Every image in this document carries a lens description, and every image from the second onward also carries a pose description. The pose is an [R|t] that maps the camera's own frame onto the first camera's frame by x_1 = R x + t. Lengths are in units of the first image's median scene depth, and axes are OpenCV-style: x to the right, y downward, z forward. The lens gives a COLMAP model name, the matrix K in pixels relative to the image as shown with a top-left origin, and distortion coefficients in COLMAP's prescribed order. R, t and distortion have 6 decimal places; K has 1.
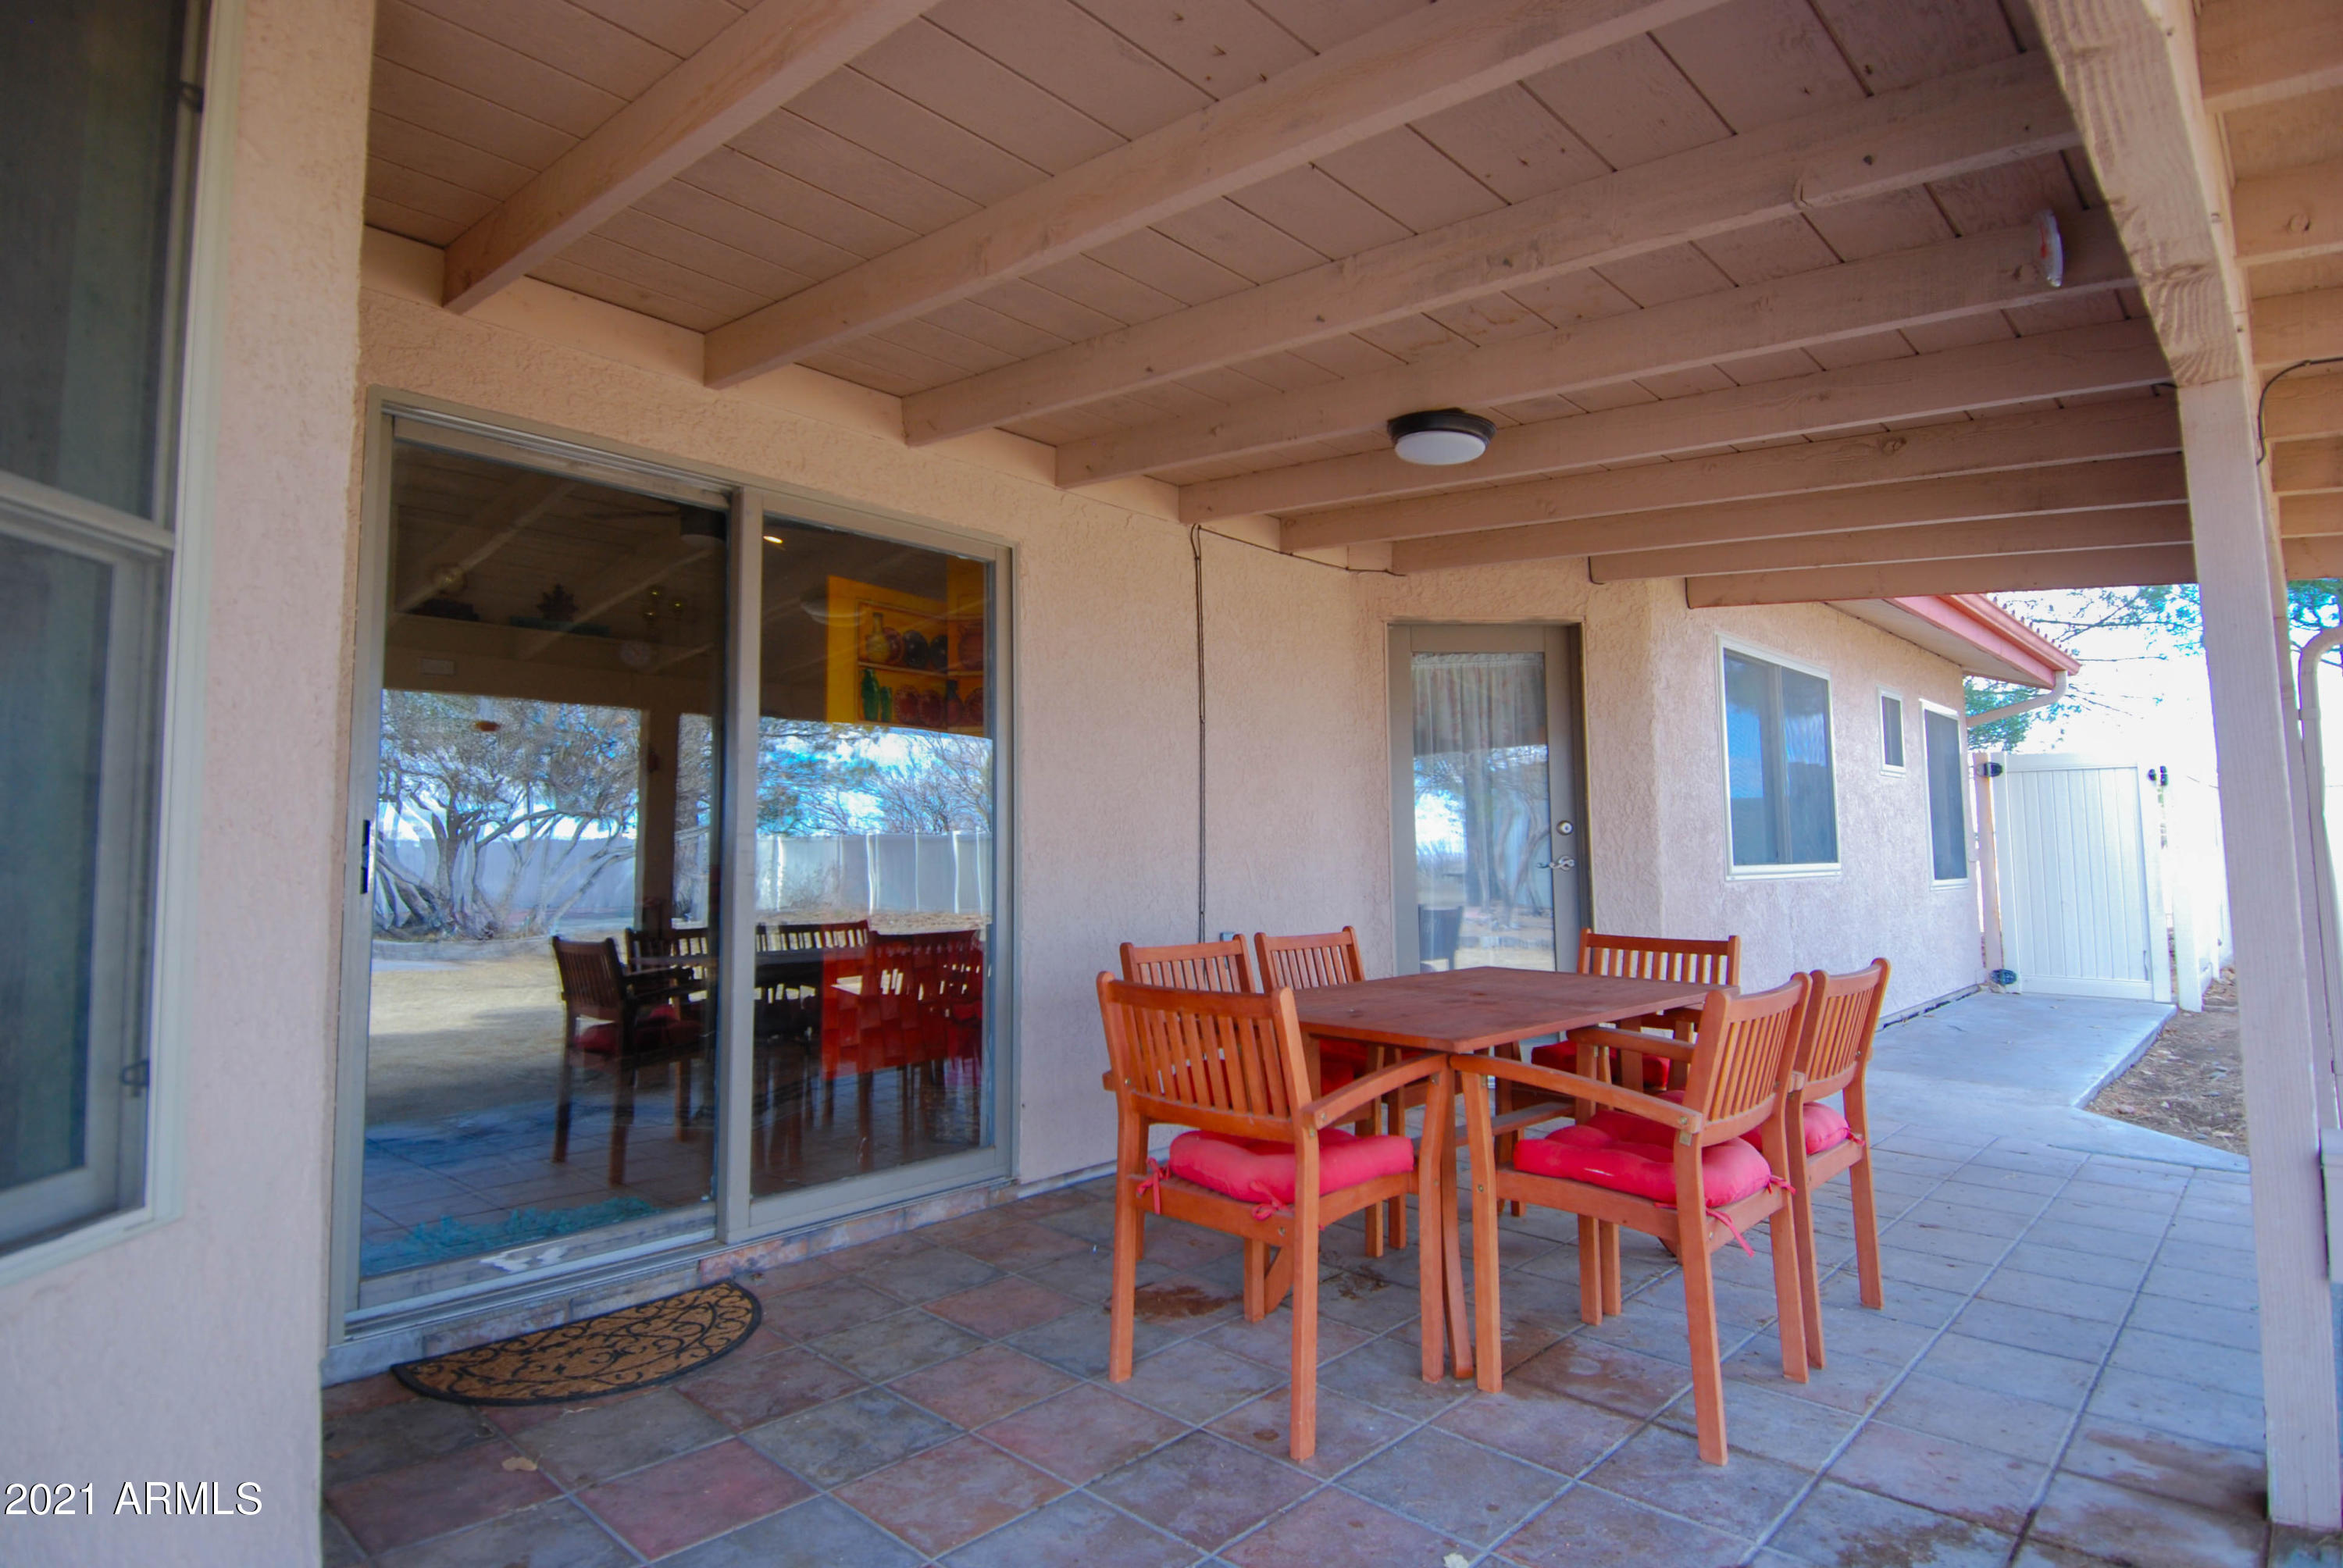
lens RADIAL K [[1234.5, 0, 1179.2], [0, 1234.5, 760.7], [0, 0, 1]] dist [0.053774, -0.051161]
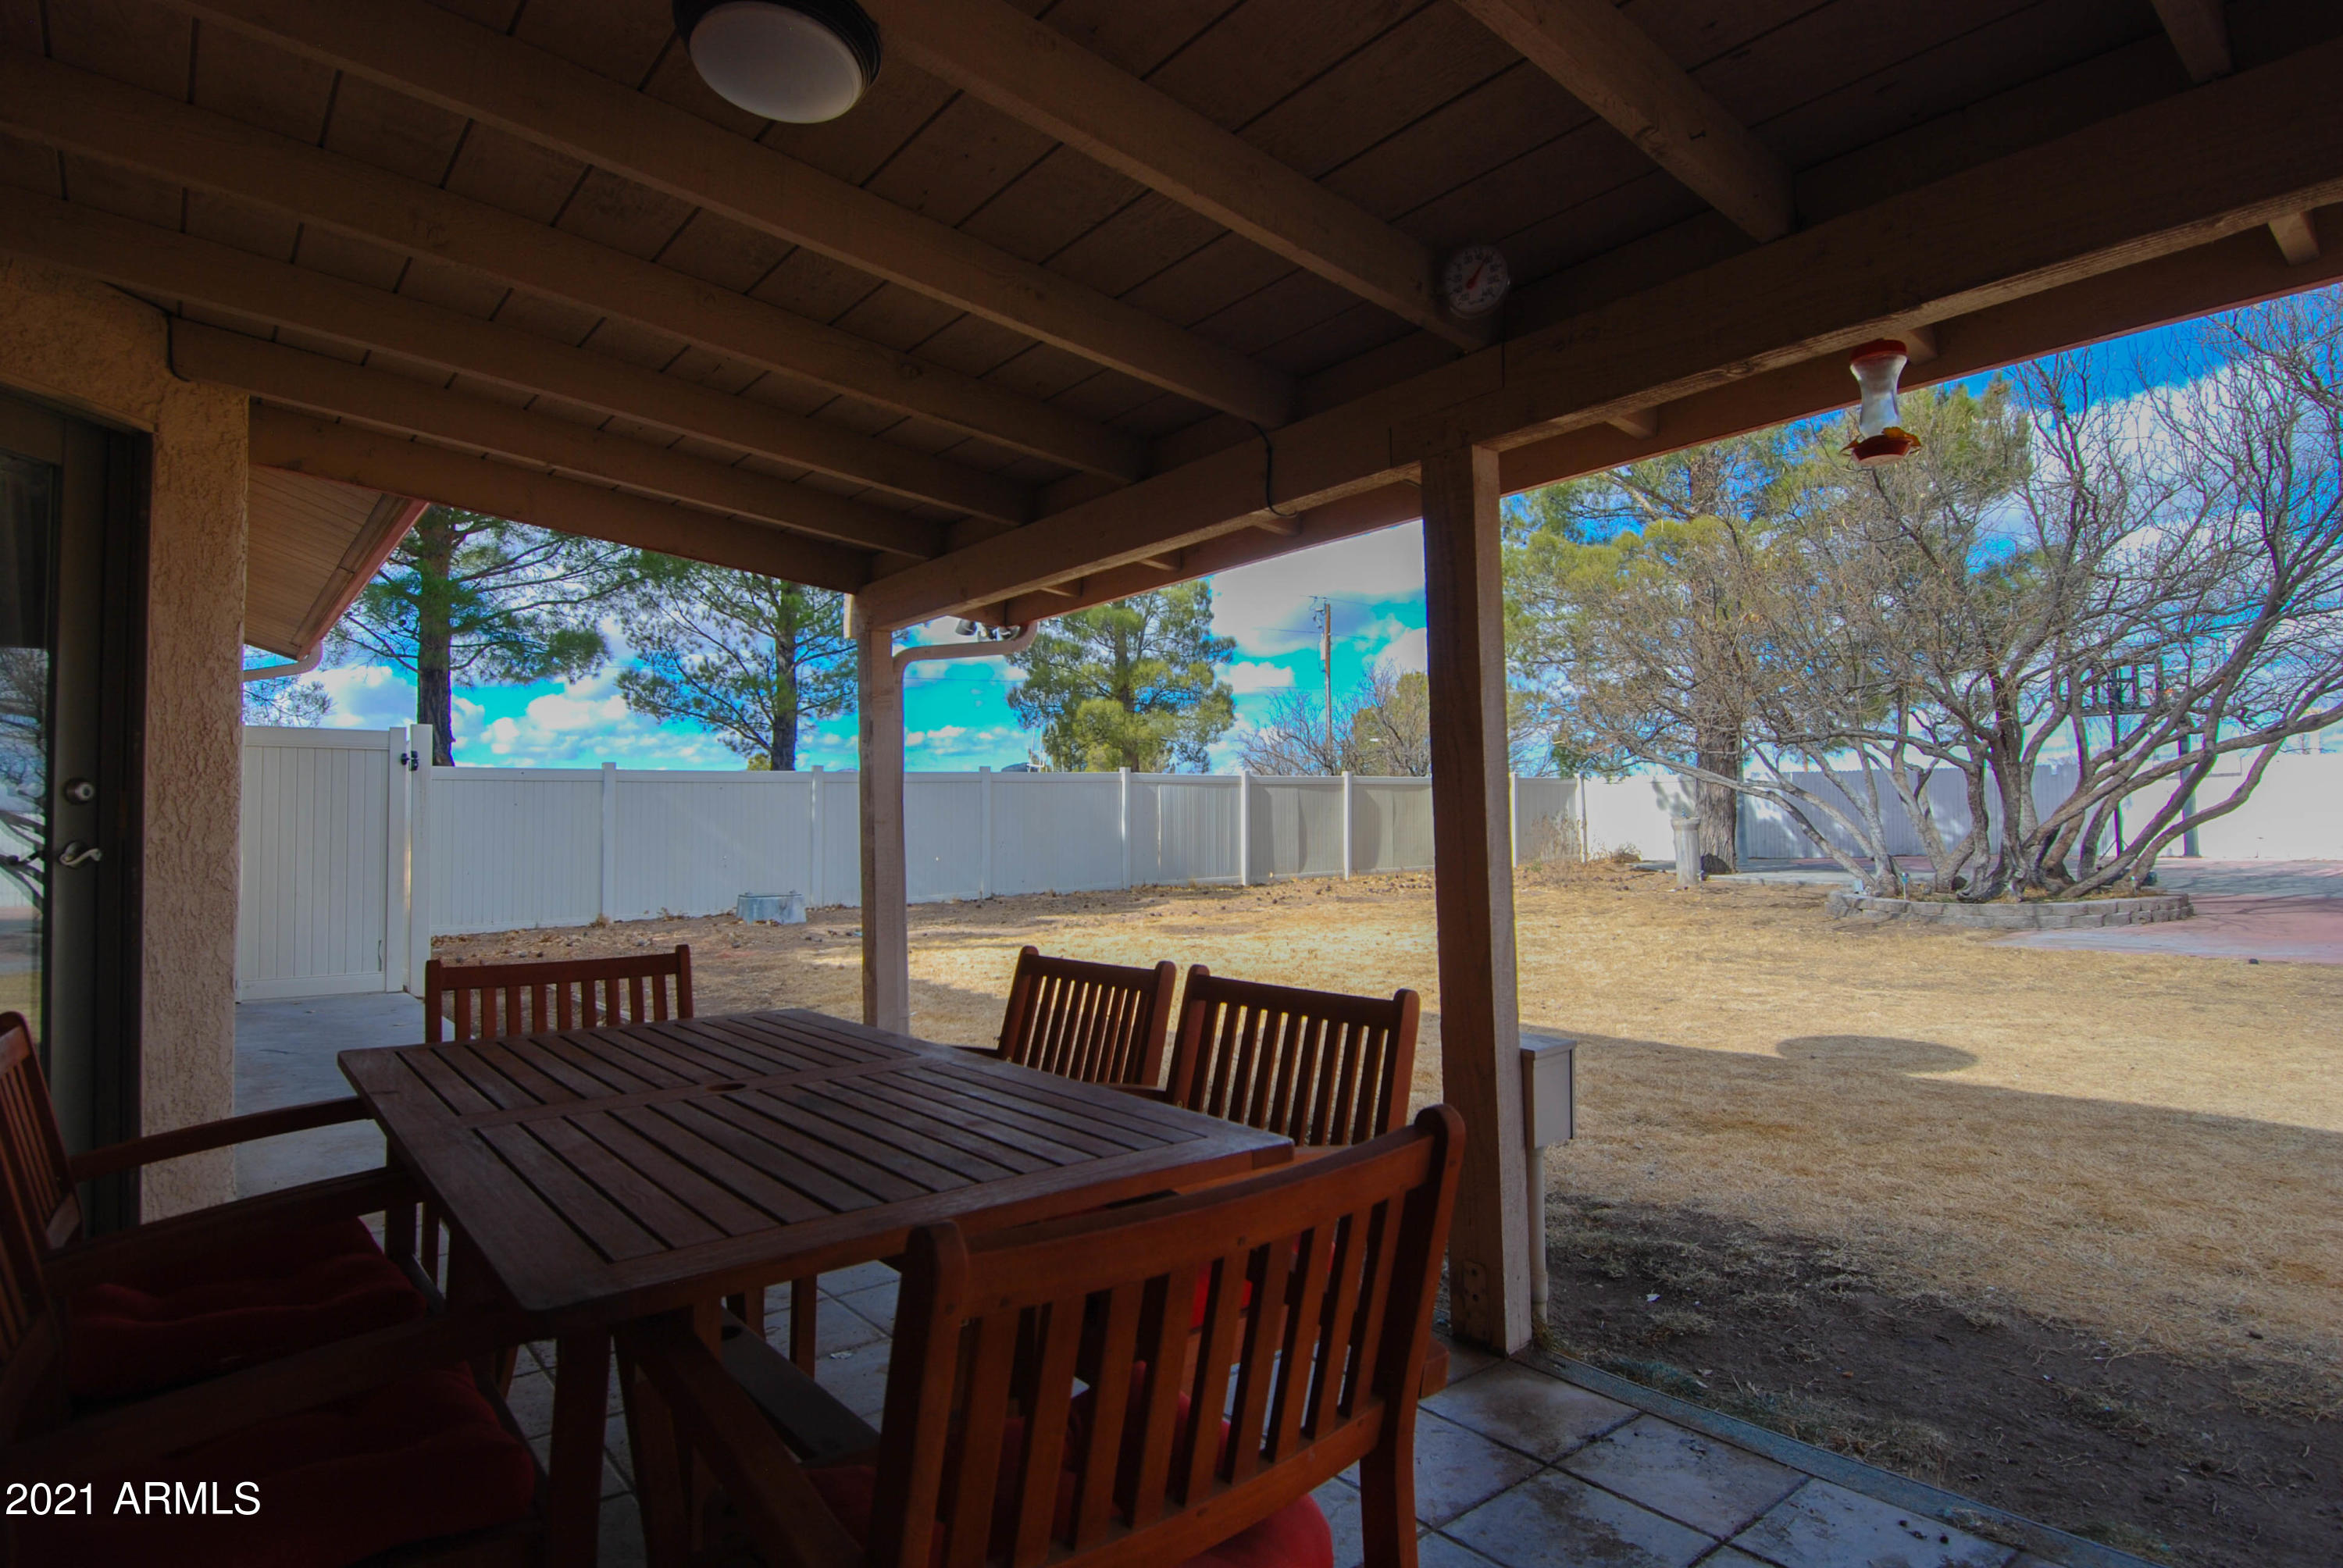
lens RADIAL K [[1234.5, 0, 1179.2], [0, 1234.5, 760.7], [0, 0, 1]] dist [0.053774, -0.051161]
pose [[0.136327, 0.060351, 0.988824, -0.173870], [-0.068393, 0.996335, -0.051380, 0.036427], [-0.988300, -0.060625, 0.139955, 0.449216]]
